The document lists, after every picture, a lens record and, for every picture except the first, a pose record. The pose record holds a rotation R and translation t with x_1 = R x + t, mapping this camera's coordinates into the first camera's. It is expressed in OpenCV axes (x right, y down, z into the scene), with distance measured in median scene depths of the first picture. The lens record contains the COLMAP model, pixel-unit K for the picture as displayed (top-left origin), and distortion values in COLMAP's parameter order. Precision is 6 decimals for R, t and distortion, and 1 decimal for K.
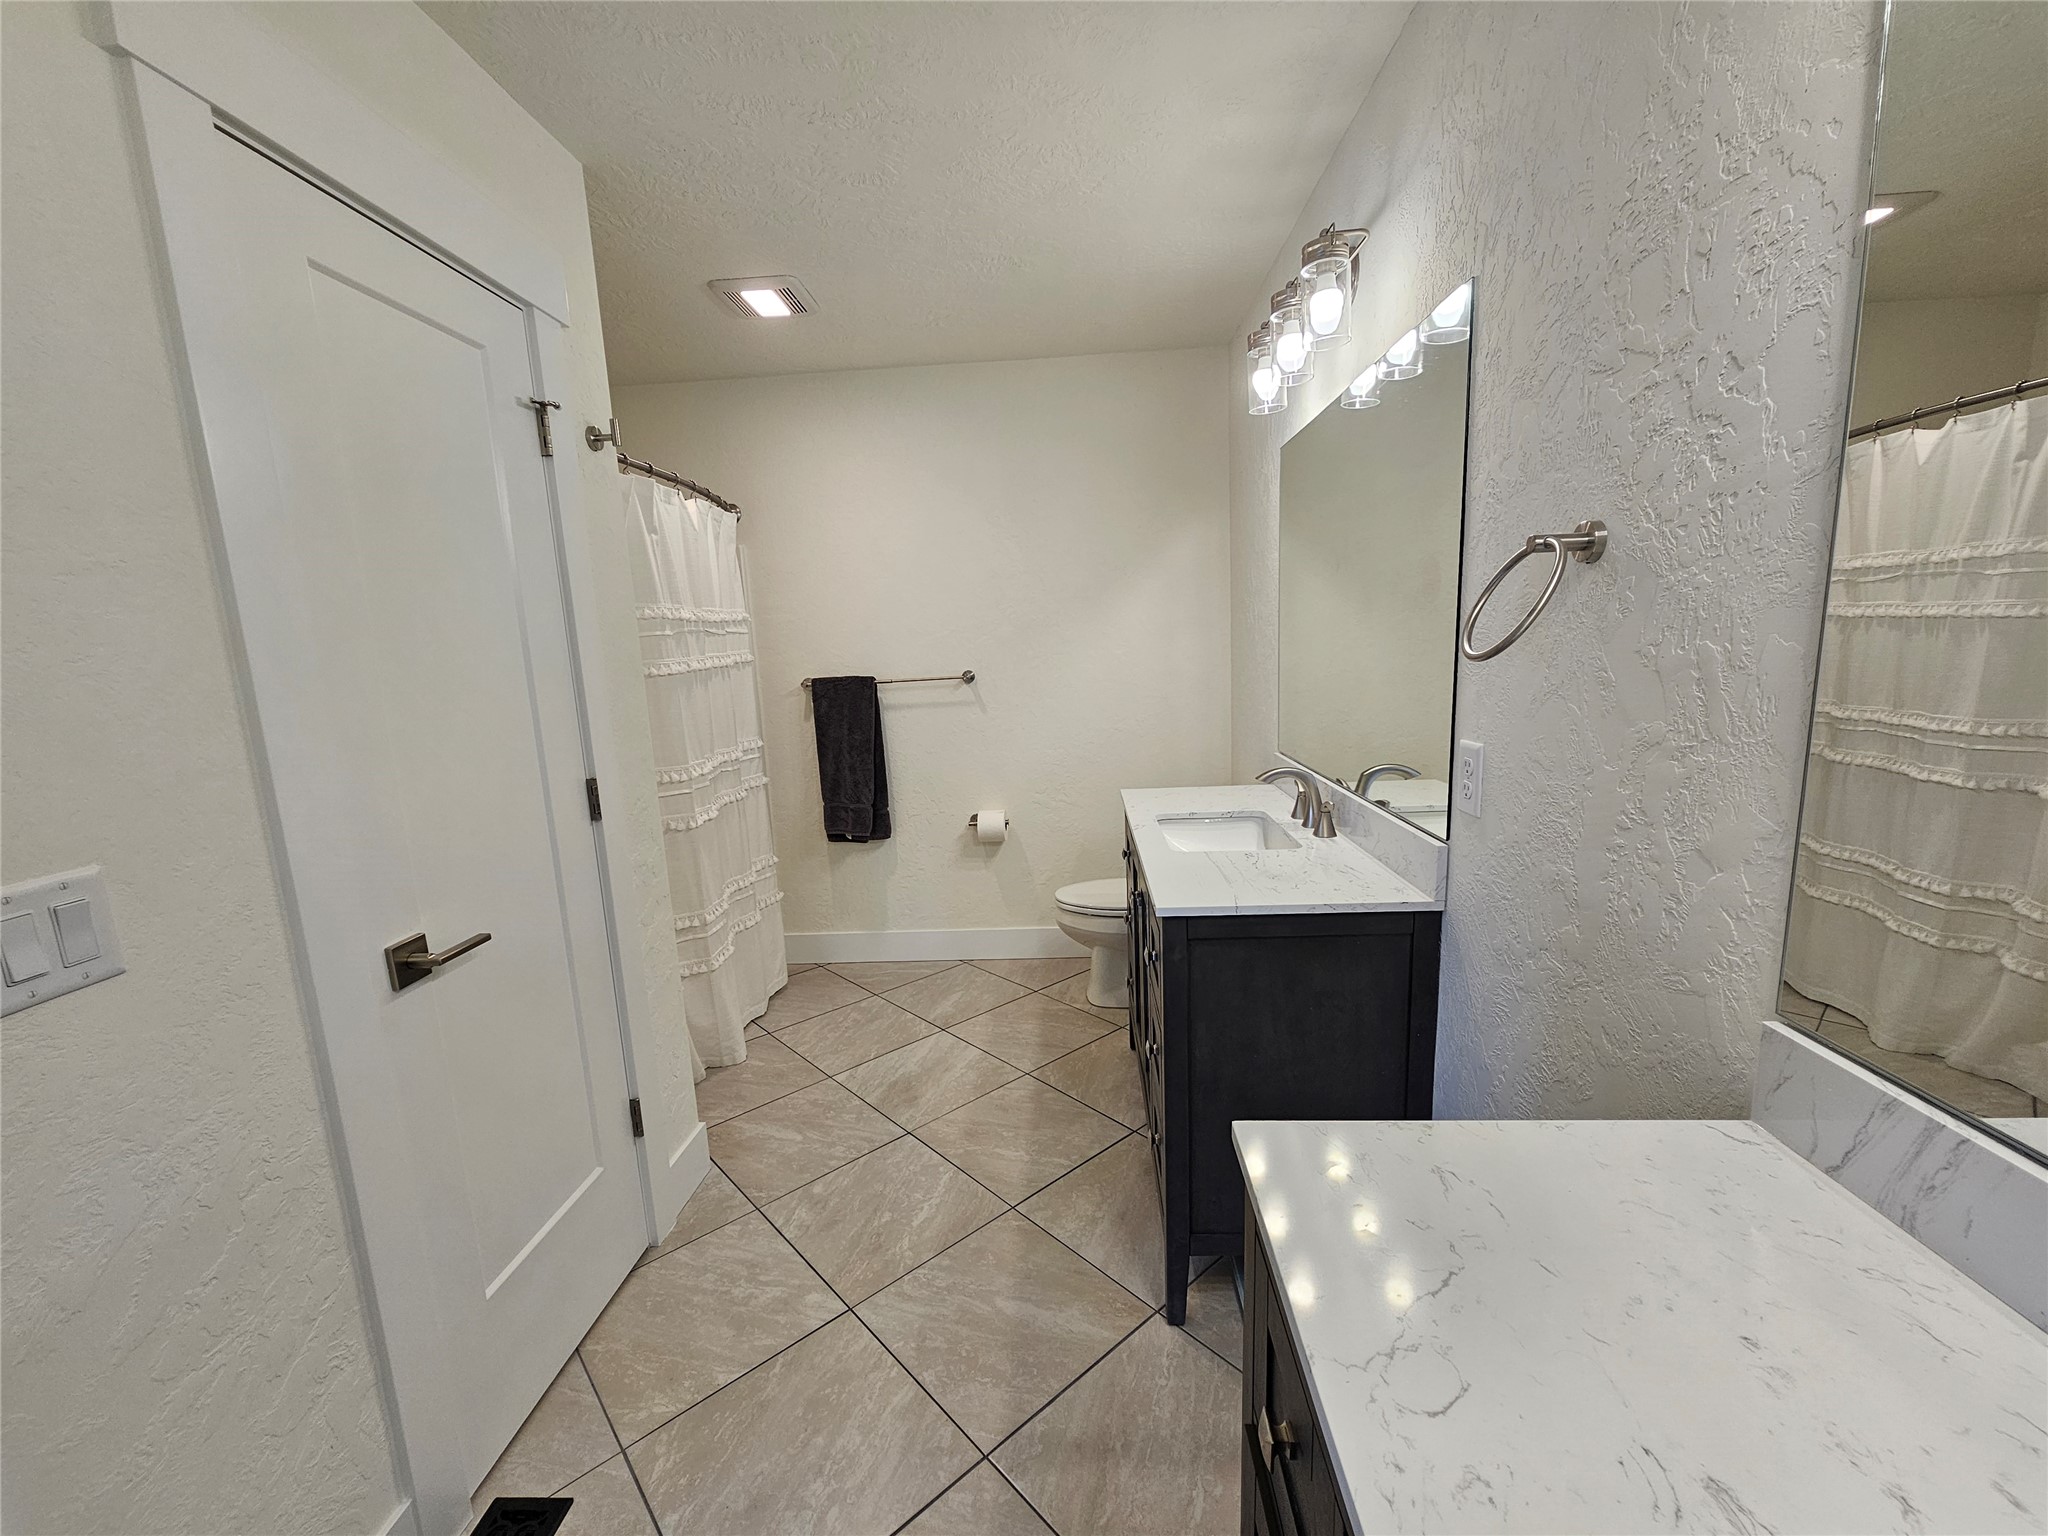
lens RADIAL K [[832.8, 0, 1023.9], [0, 832.8, 773.9], [0, 0, 1]] dist [-0.001372, 0.000425]
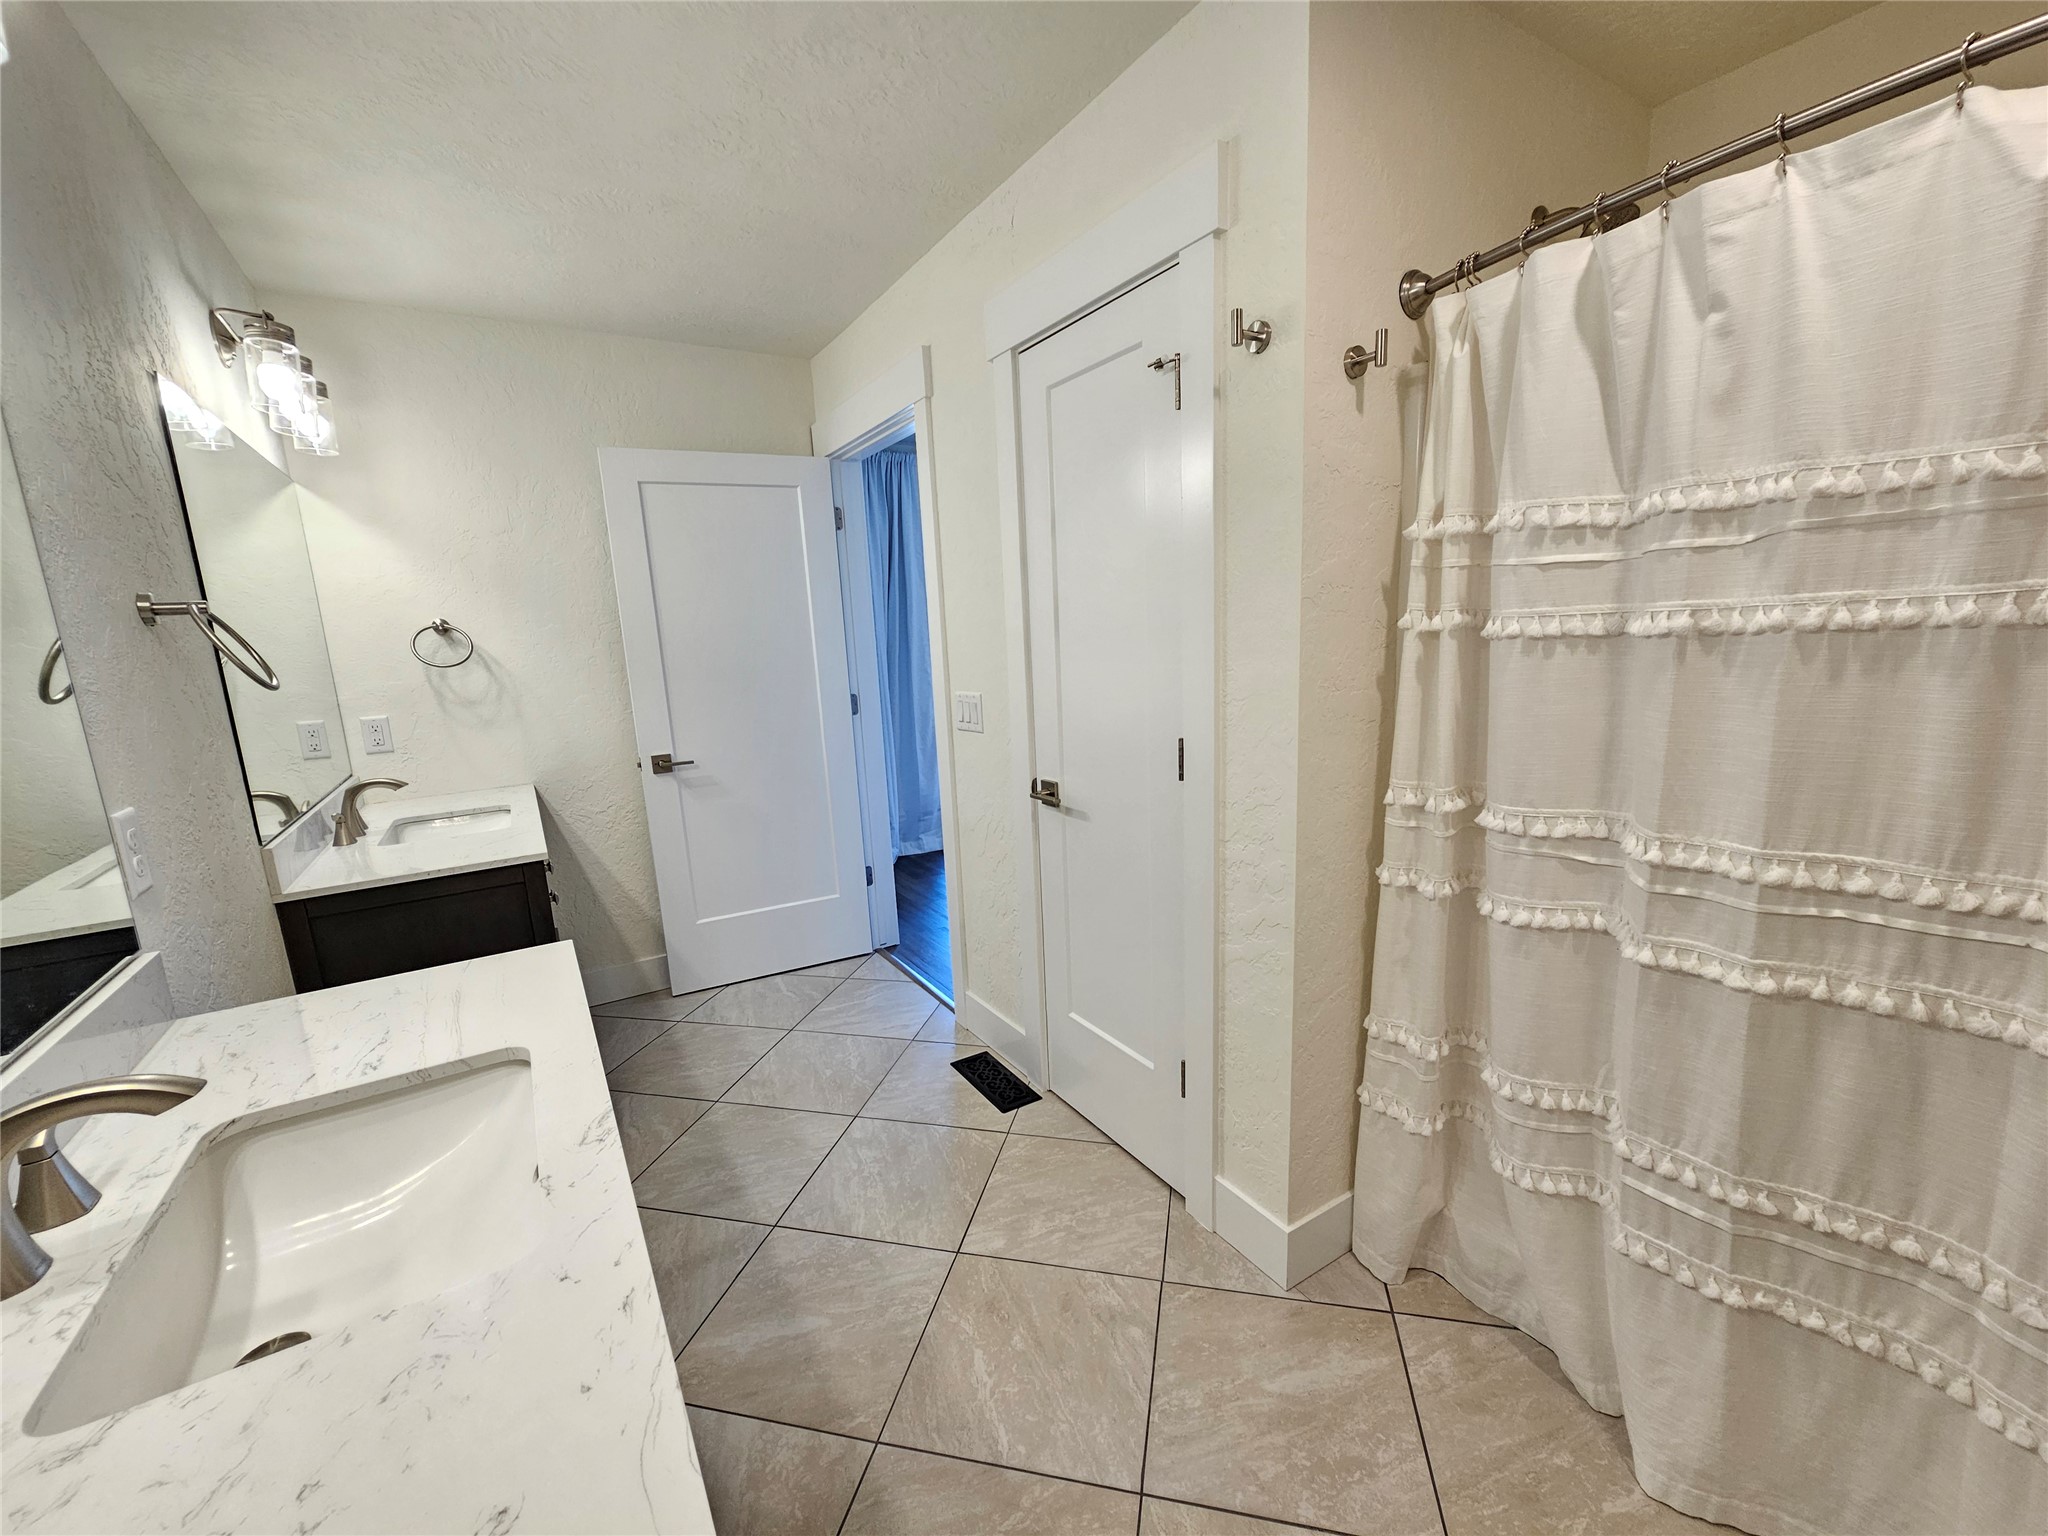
lens RADIAL K [[832.8, 0, 1018.0], [0, 832.8, 779.6], [0, 0, 1]] dist [-0.001372, 0.000425]
pose [[-0.813753, 0.188109, -0.549928, 0.182894], [-0.009218, 0.941880, 0.335822, -0.260009], [0.581138, 0.278345, -0.764724, 1.542456]]
